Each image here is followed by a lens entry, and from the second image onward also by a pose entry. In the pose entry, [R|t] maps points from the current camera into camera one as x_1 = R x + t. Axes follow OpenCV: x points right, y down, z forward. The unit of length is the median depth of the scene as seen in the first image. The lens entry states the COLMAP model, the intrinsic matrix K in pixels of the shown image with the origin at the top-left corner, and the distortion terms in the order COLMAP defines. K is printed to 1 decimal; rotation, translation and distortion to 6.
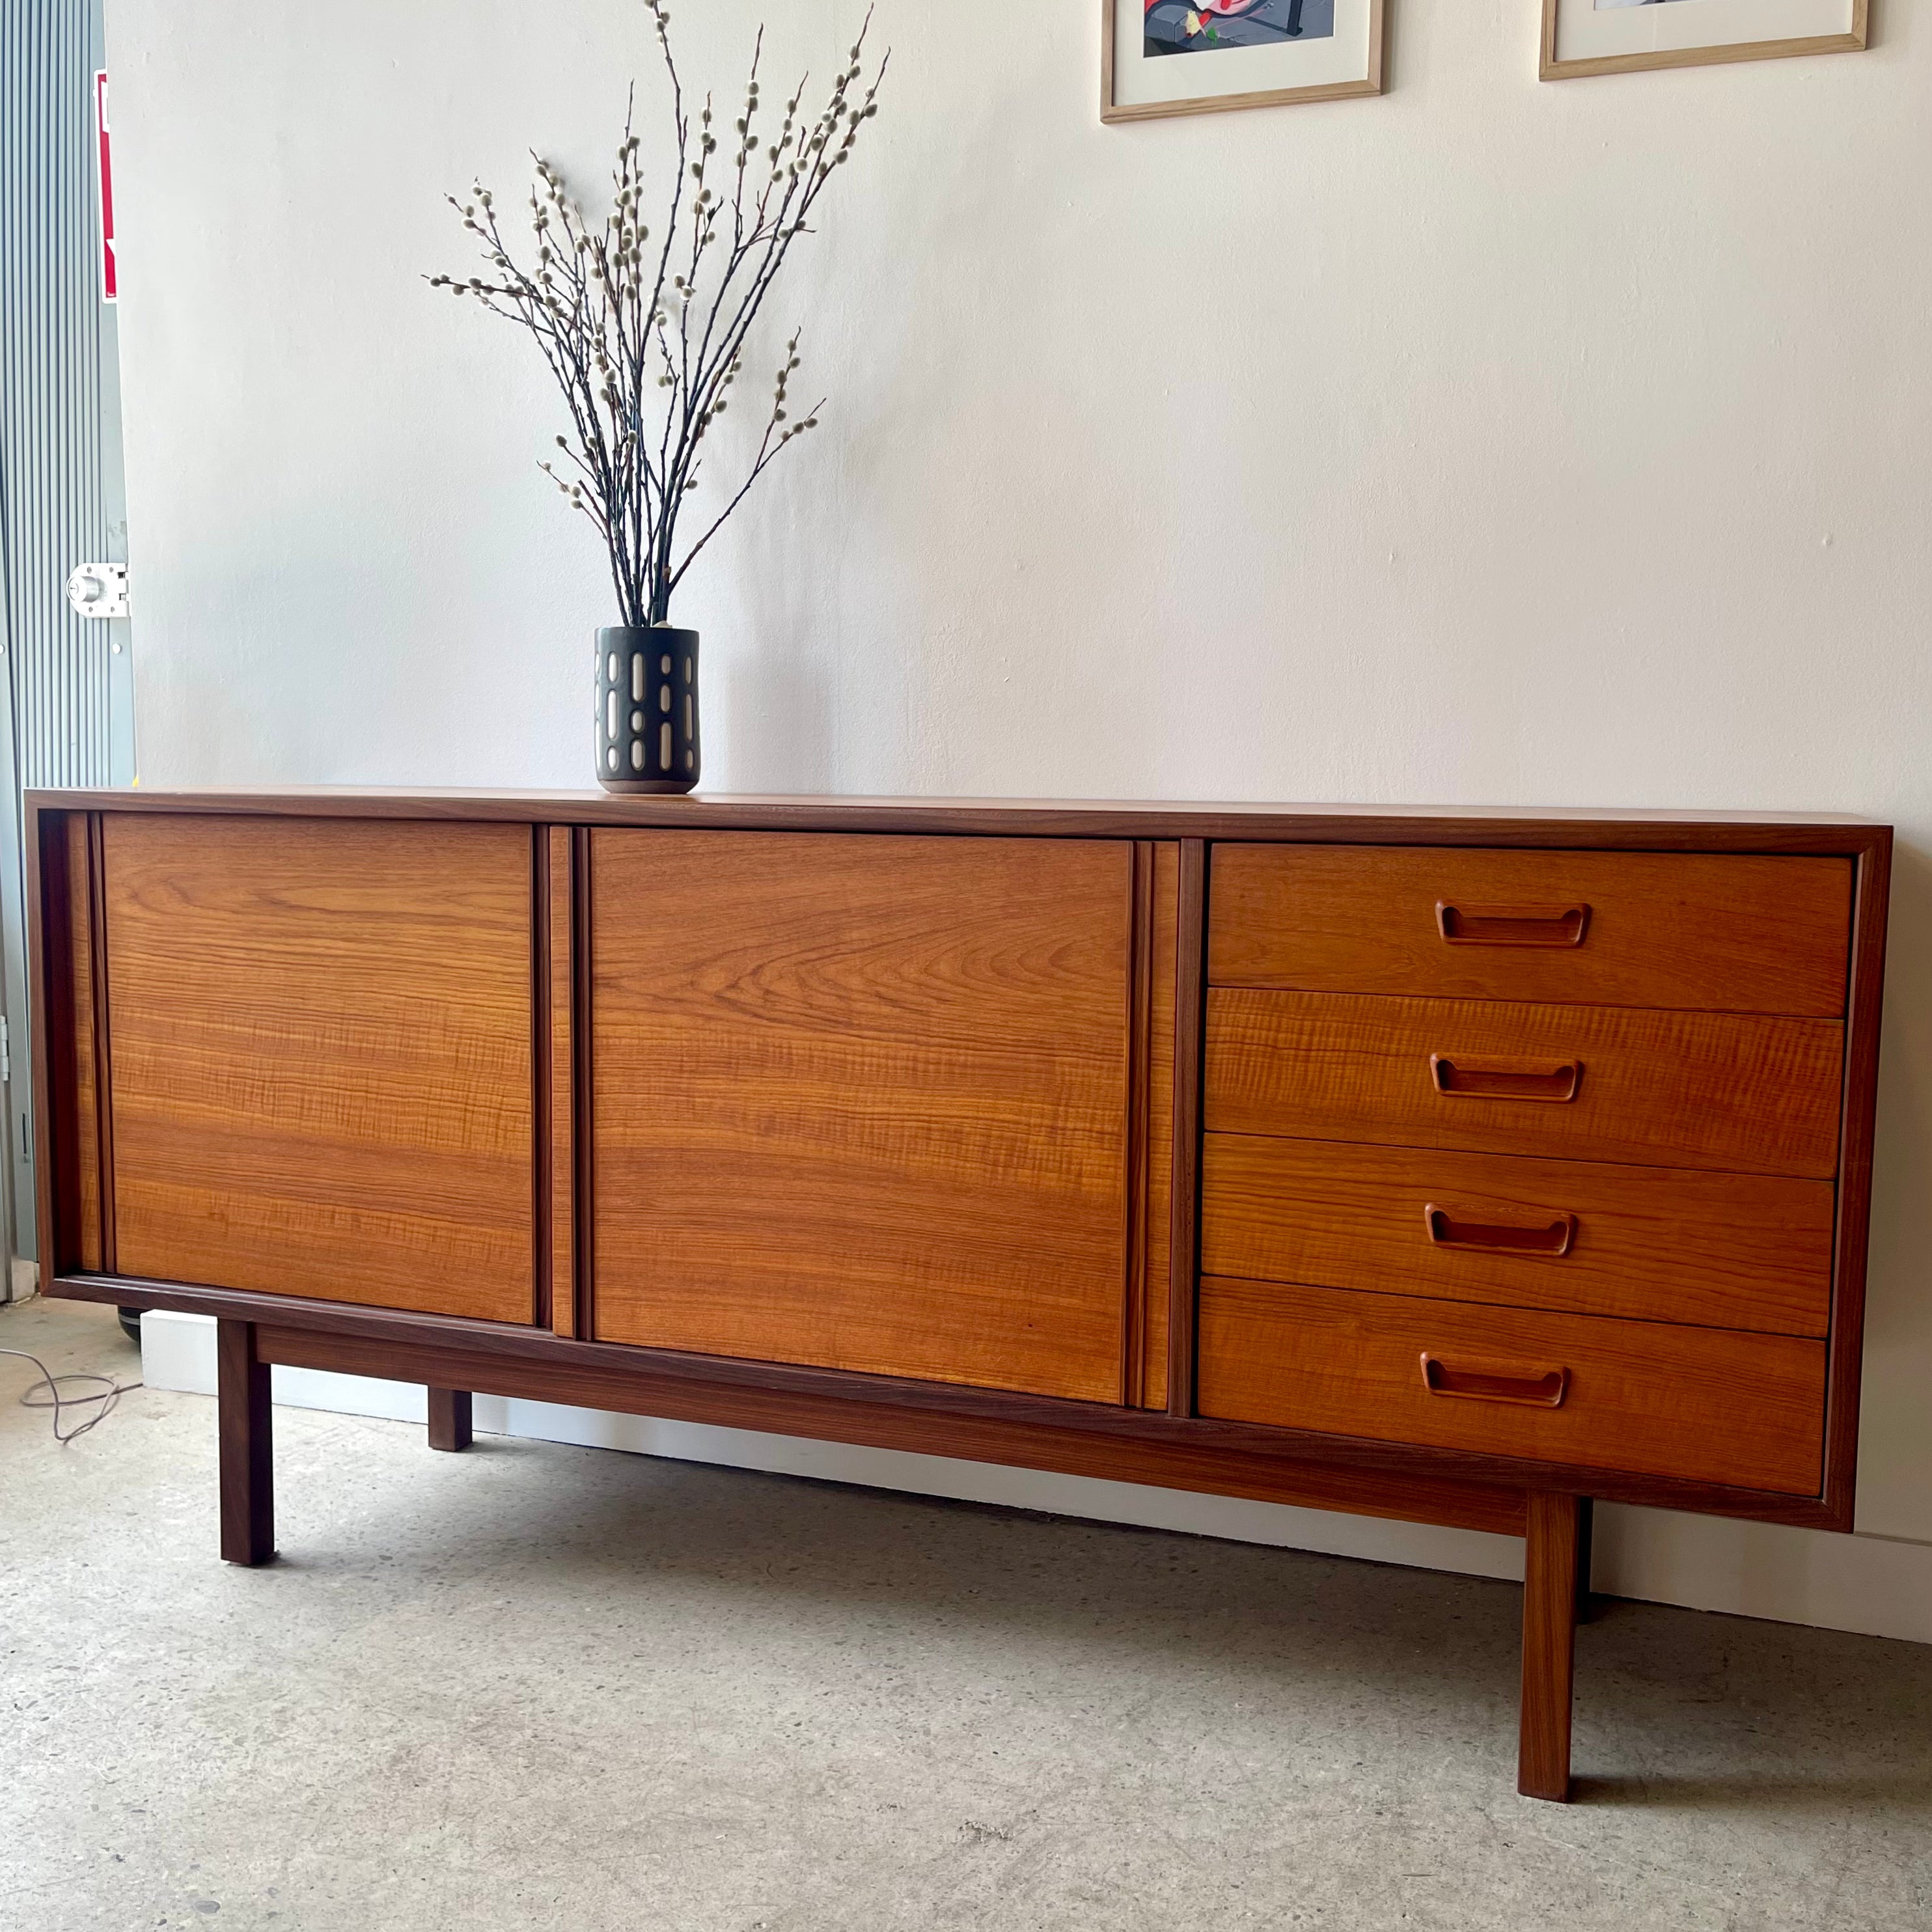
lens RADIAL K [[1937.5, 0, 935.8], [0, 1937.5, 925.1], [0, 0, 1]] dist [0.032624, 0.000000]
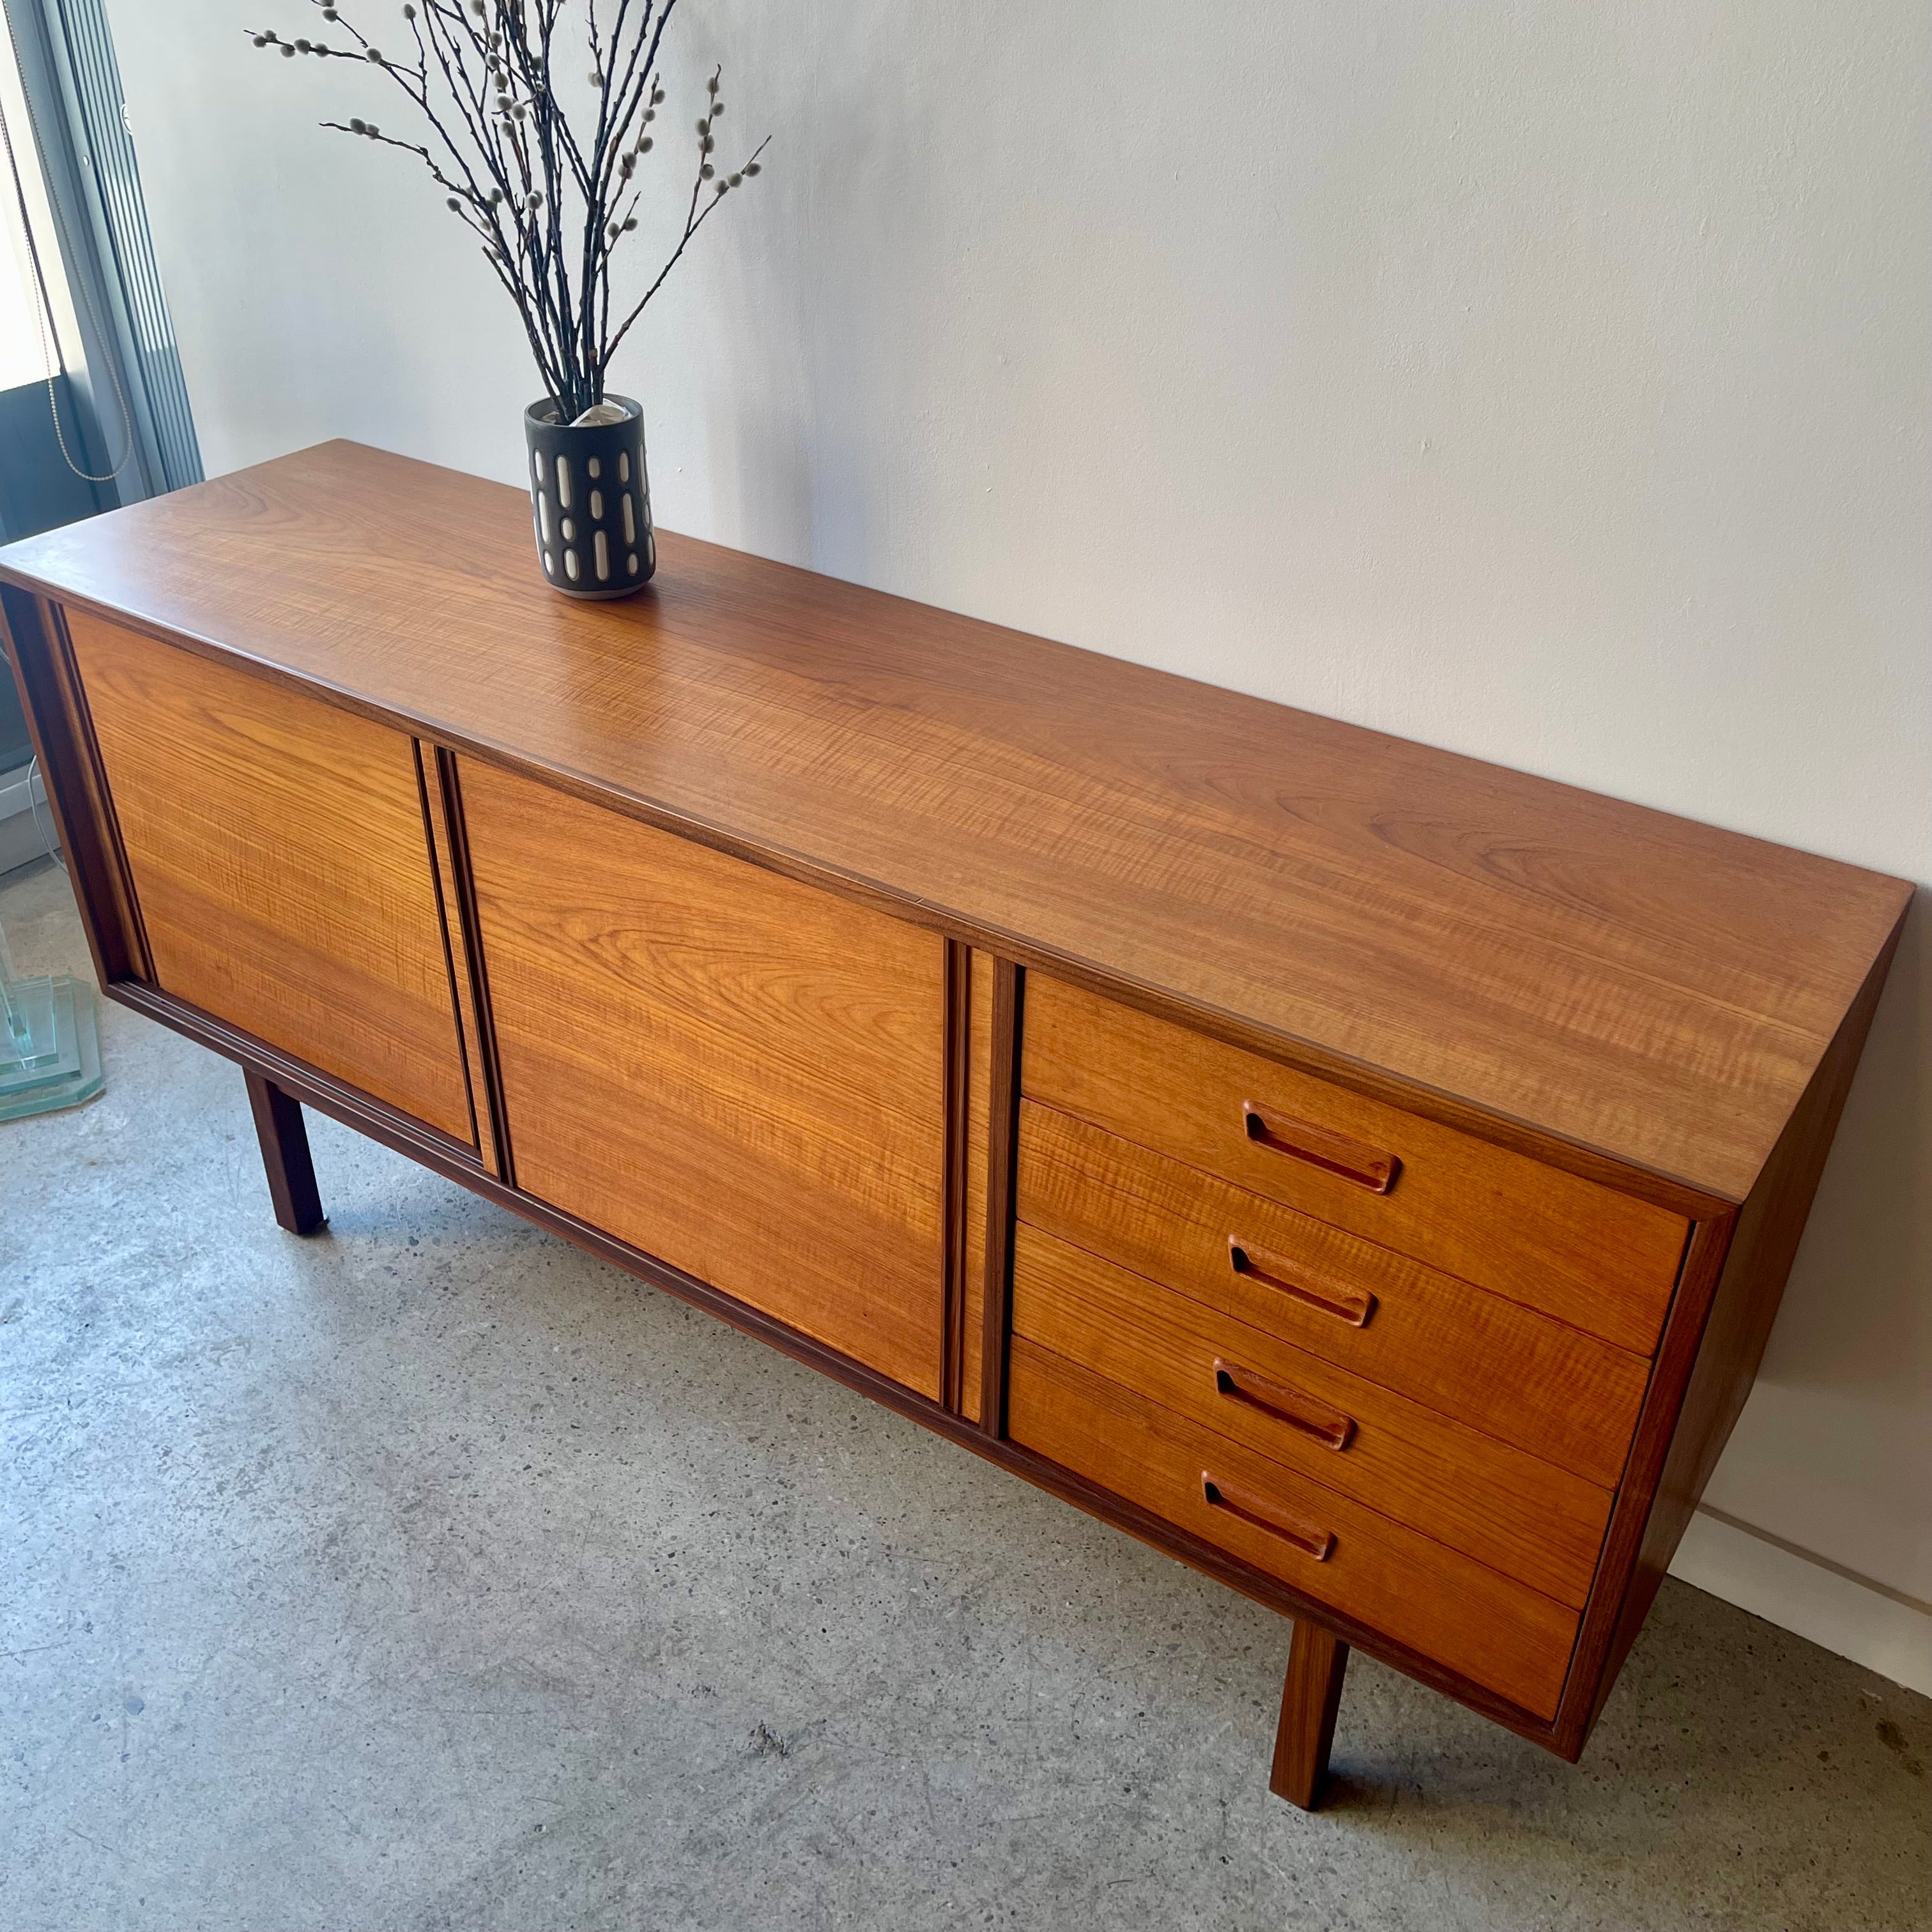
lens RADIAL K [[1937.5, 0, 930.4], [0, 1937.5, 900.1], [0, 0, 1]] dist [0.032624, 0.000000]
pose [[0.970125, 0.120915, -0.210324, 0.274442], [-0.013308, 0.892161, 0.451521, -0.452502], [0.242239, -0.435233, 0.867117, 0.234187]]
